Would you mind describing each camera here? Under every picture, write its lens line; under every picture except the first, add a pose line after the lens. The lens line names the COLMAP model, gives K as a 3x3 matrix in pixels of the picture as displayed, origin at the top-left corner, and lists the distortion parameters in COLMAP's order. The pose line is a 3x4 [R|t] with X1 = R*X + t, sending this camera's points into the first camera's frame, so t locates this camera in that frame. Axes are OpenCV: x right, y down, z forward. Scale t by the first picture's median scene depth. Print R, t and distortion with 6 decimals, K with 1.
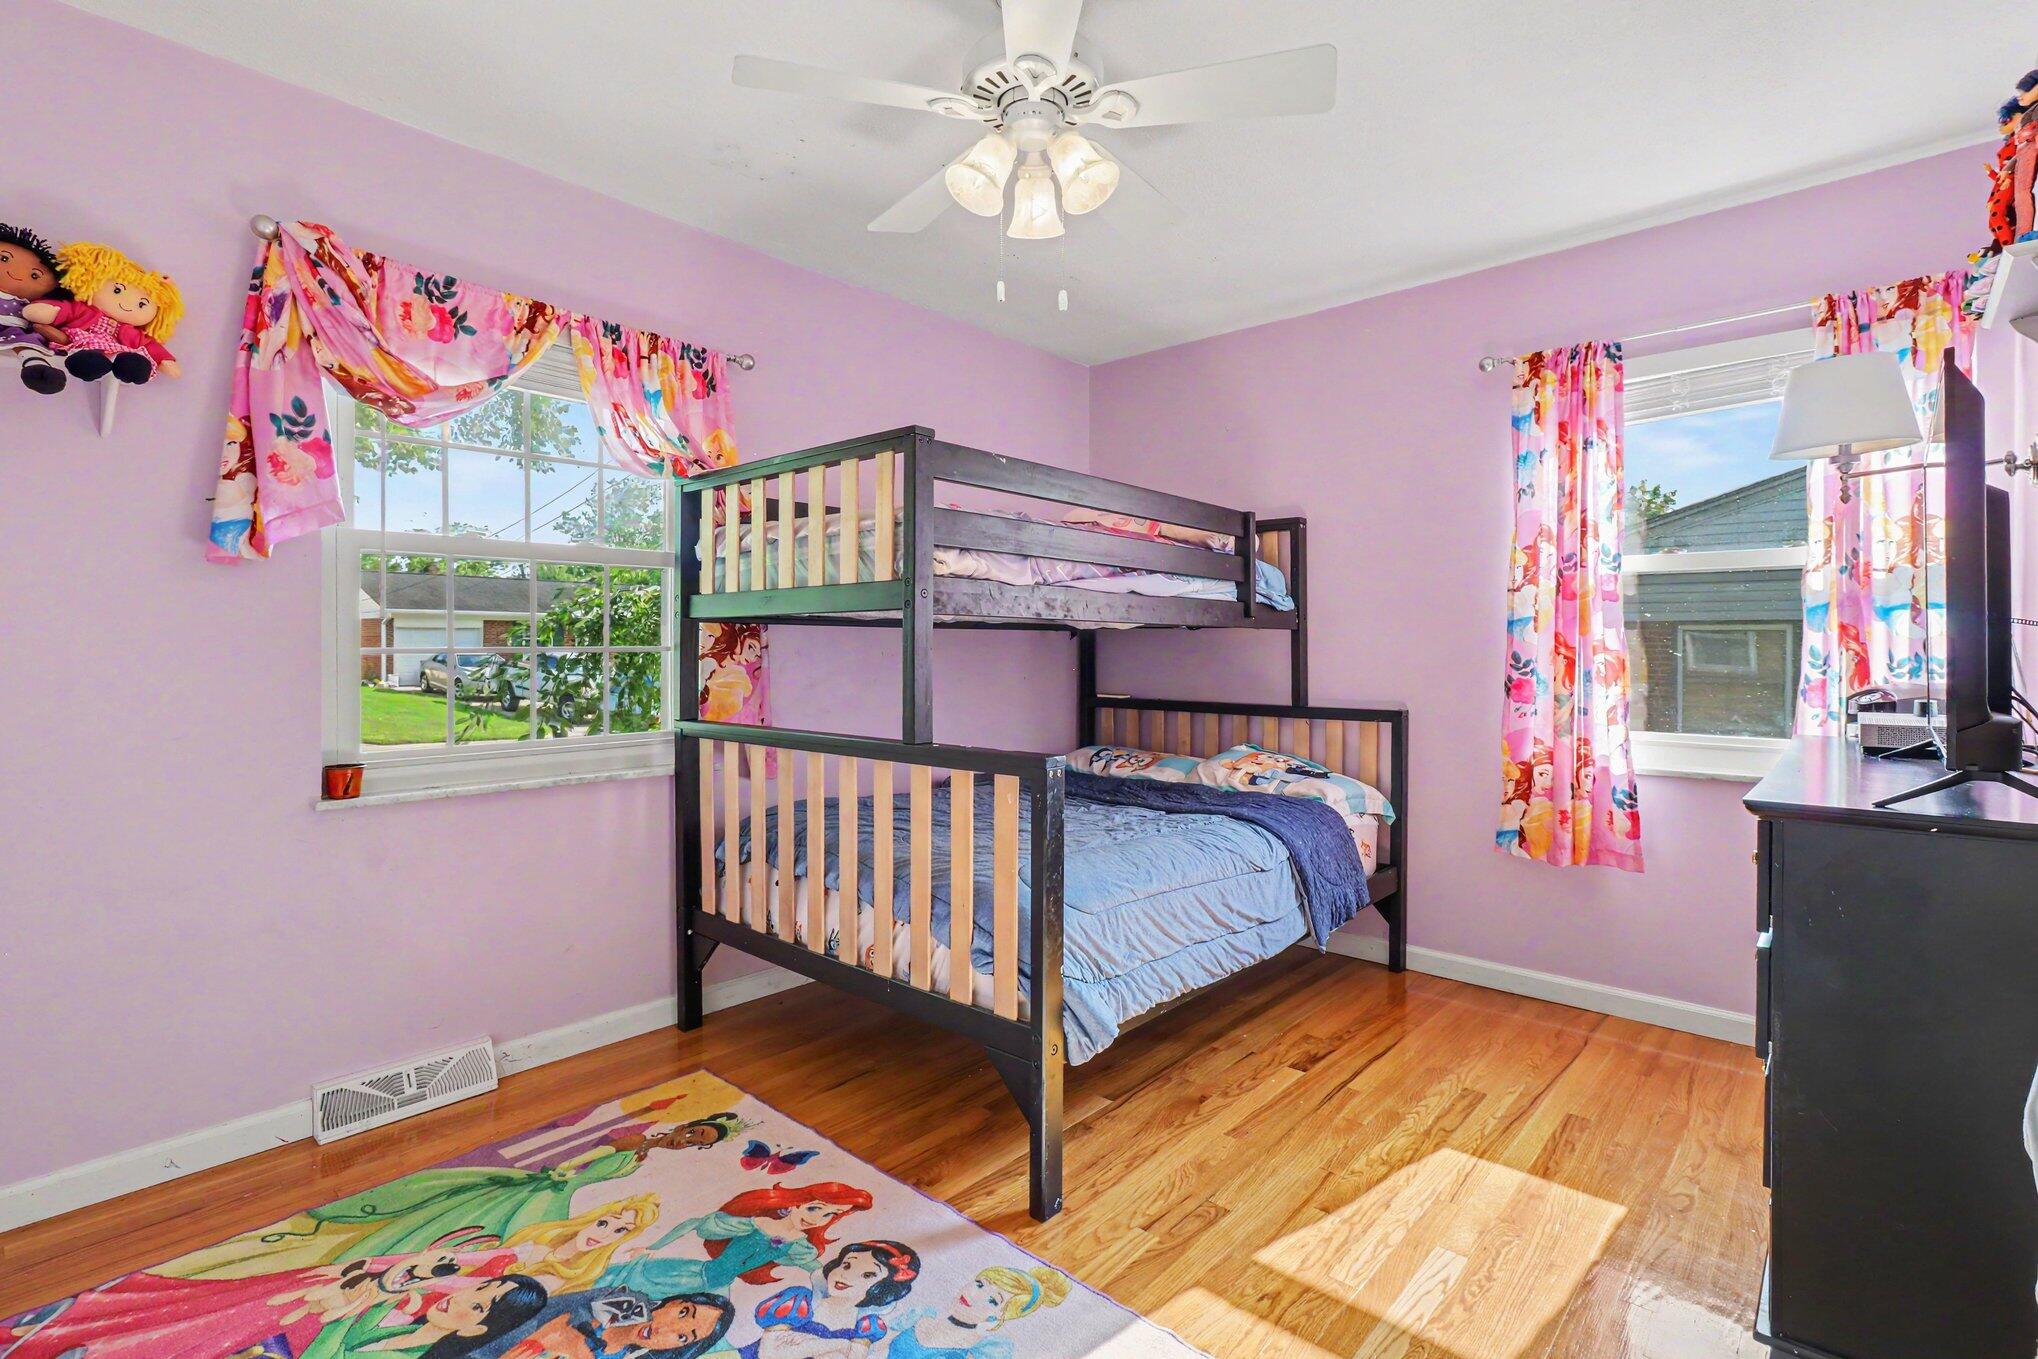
lens RADIAL K [[958.5, 0, 1004.3], [0, 958.5, 652.1], [0, 0, 1]] dist [0.001787, 0.000371]
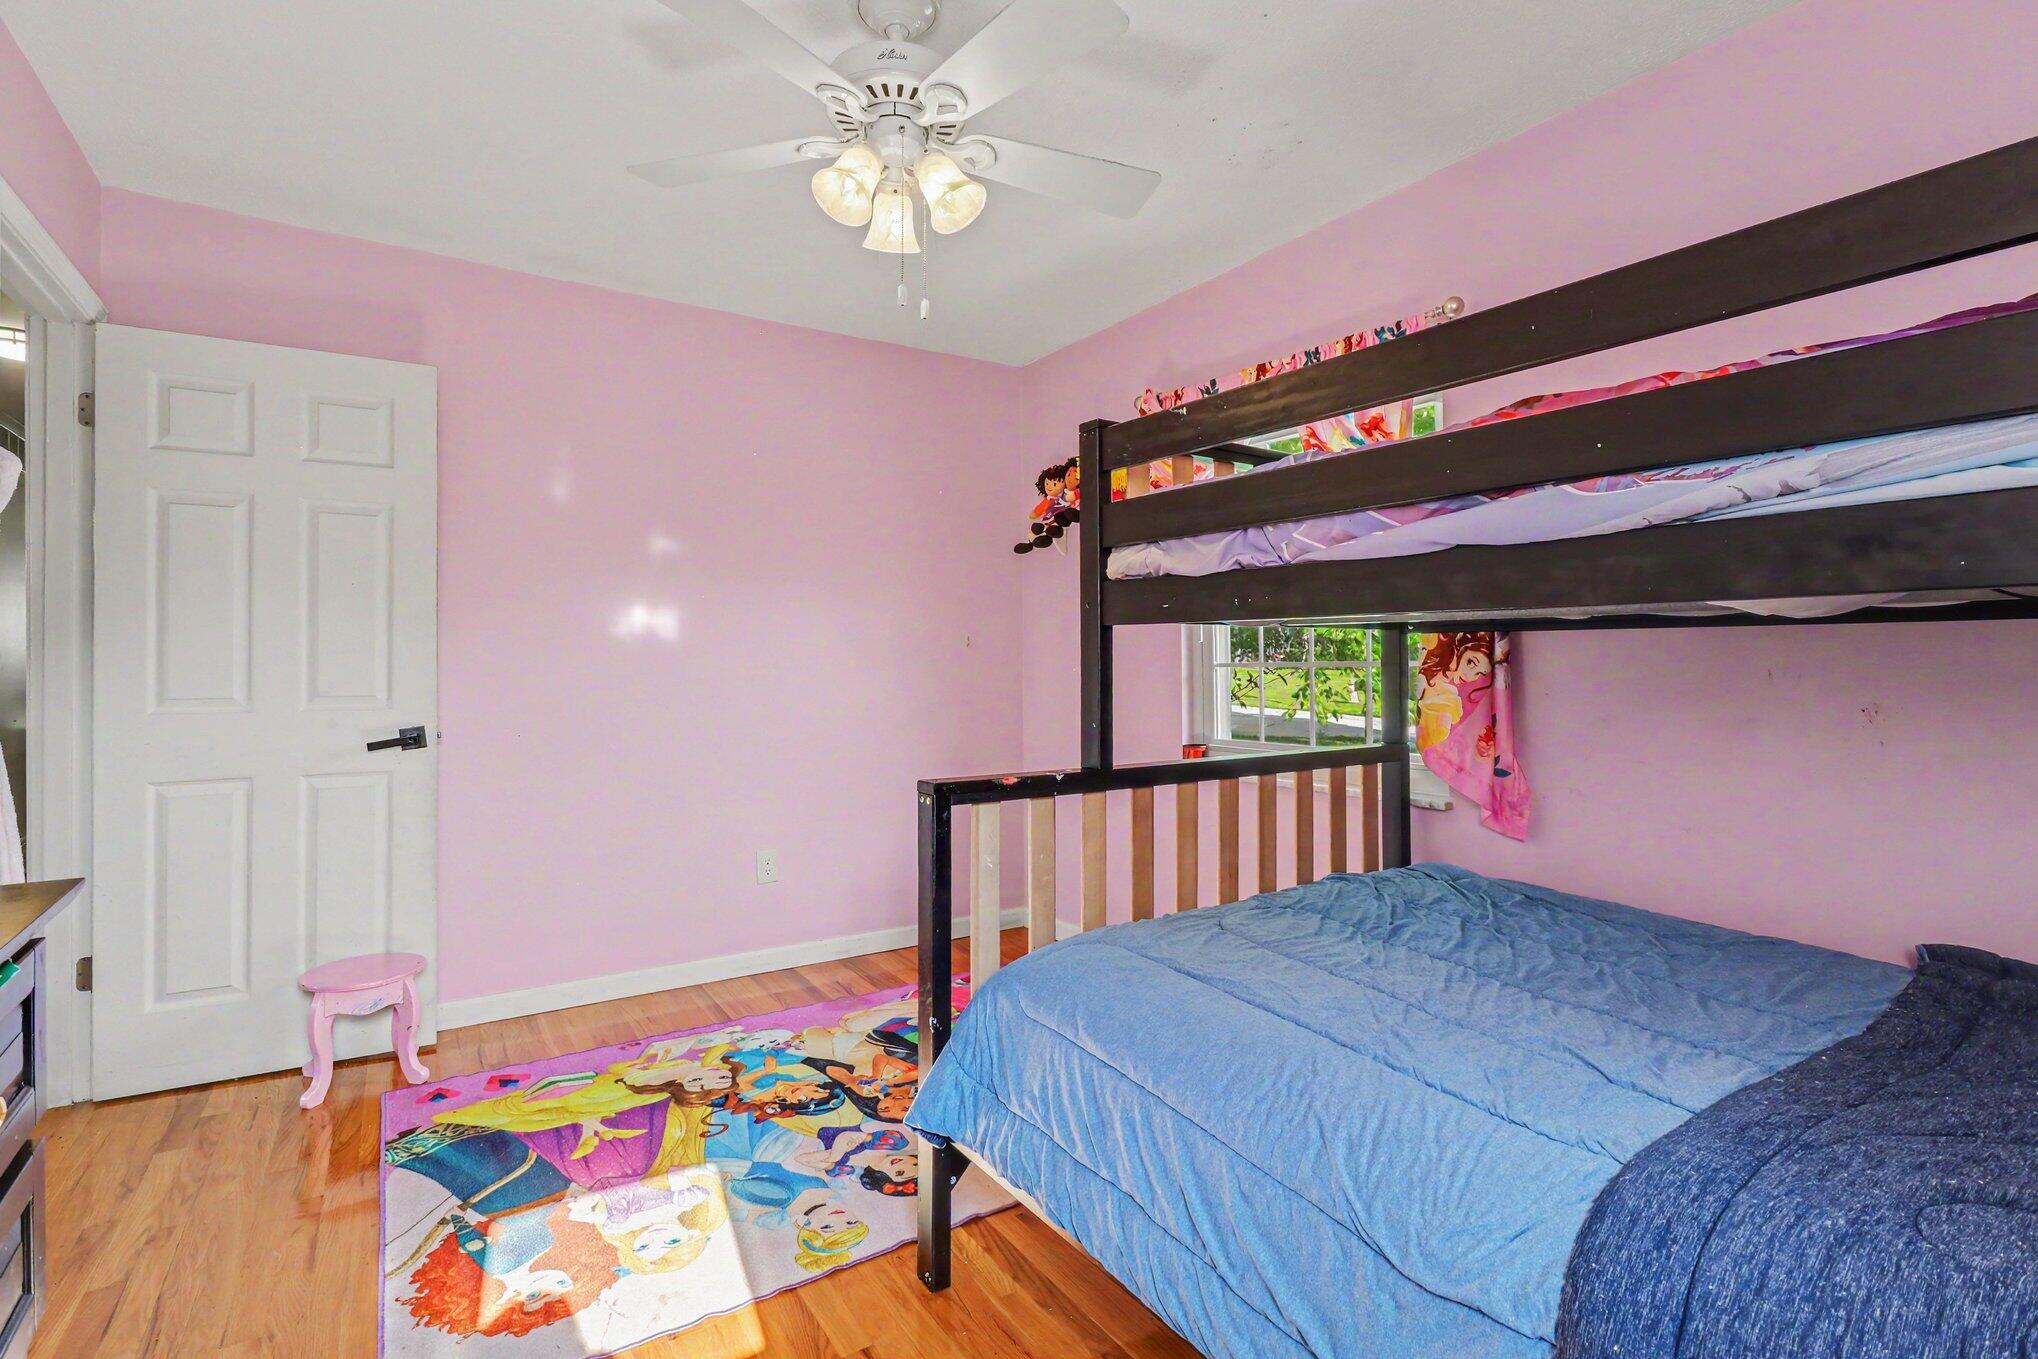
lens RADIAL K [[958.5, 0, 1004.3], [0, 958.5, 652.1], [0, 0, 1]] dist [0.001787, 0.000371]
pose [[-0.250422, -0.008204, -0.968102, 0.970257], [-0.009210, 0.999939, -0.006091, -0.007785], [0.968093, 0.007391, -0.250483, 1.368203]]
